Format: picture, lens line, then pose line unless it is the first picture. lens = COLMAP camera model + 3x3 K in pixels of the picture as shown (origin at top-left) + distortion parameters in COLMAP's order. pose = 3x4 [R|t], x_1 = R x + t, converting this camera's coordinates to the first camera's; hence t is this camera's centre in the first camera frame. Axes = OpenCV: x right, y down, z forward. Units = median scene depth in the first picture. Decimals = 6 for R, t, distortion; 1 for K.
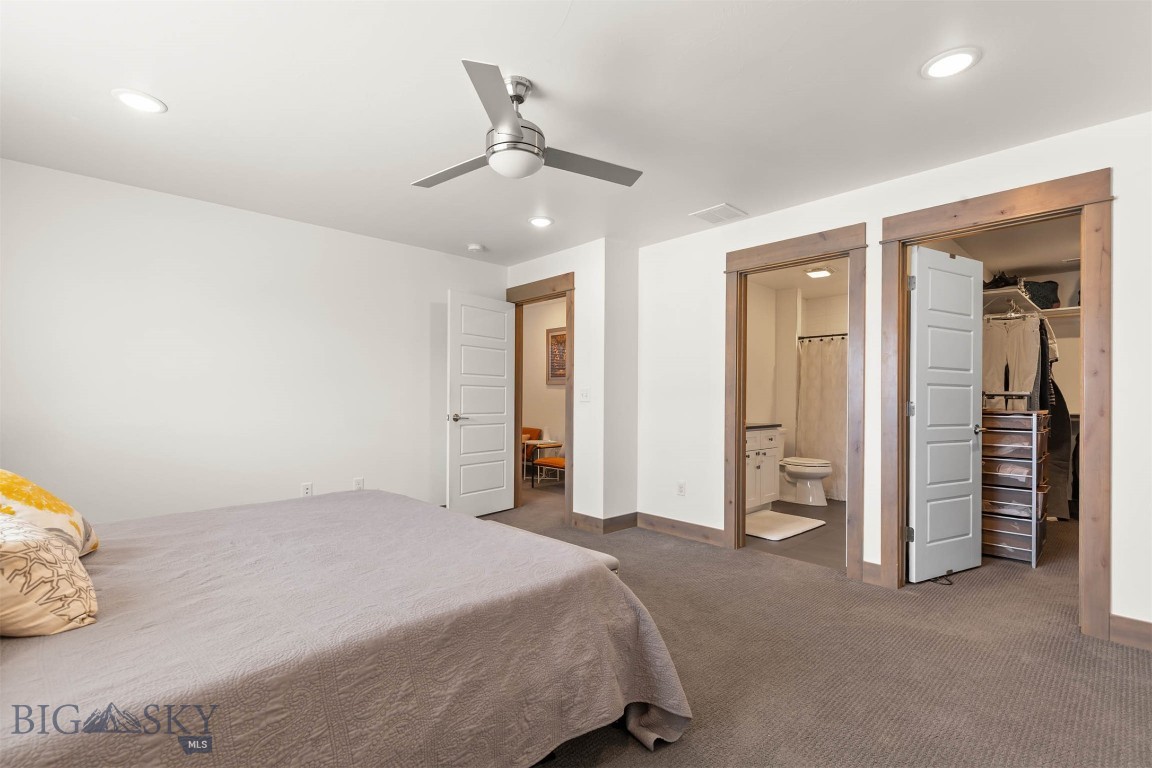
lens RADIAL K [[519.8, 0, 577.5], [0, 519.8, 389.4], [0, 0, 1]] dist [0.005989, 0.000414]
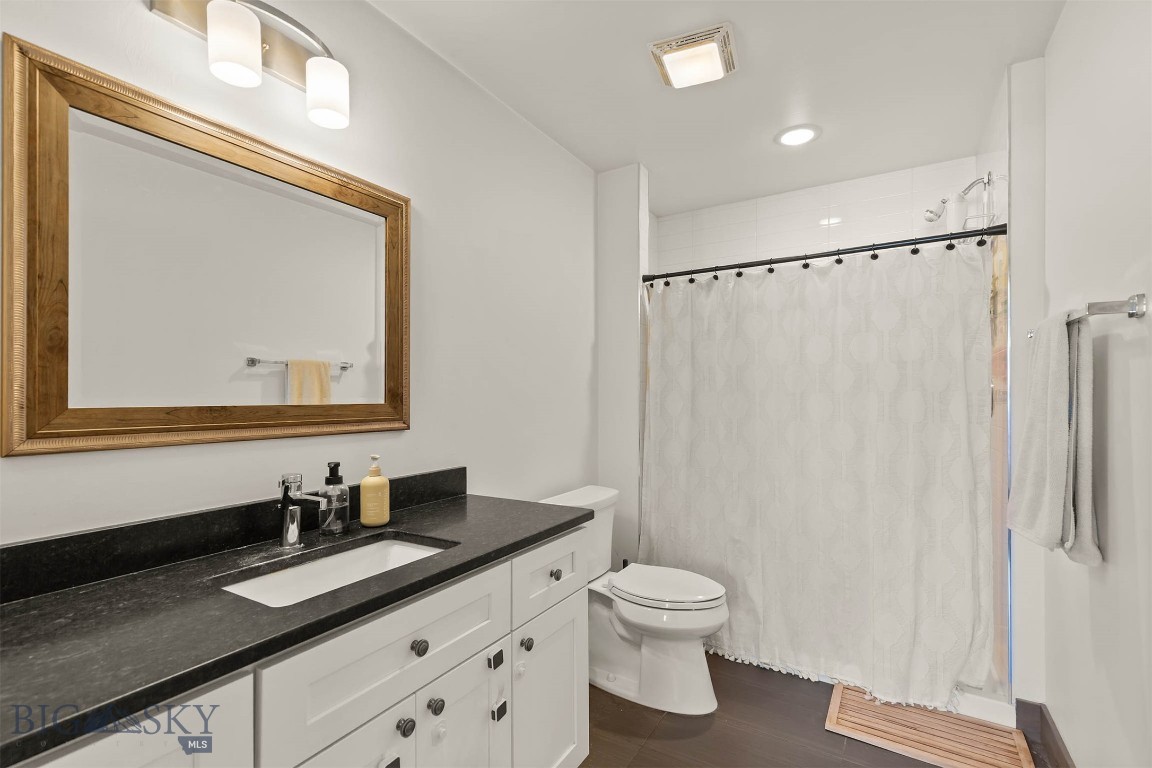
lens RADIAL K [[519.8, 0, 581.8], [0, 519.8, 389.0], [0, 0, 1]] dist [0.005989, 0.000414]
pose [[0.960902, -0.012310, 0.276616, 0.259318], [0.009585, 0.999891, 0.011203, -0.010273], [-0.276724, -0.008113, 0.960915, 0.607609]]
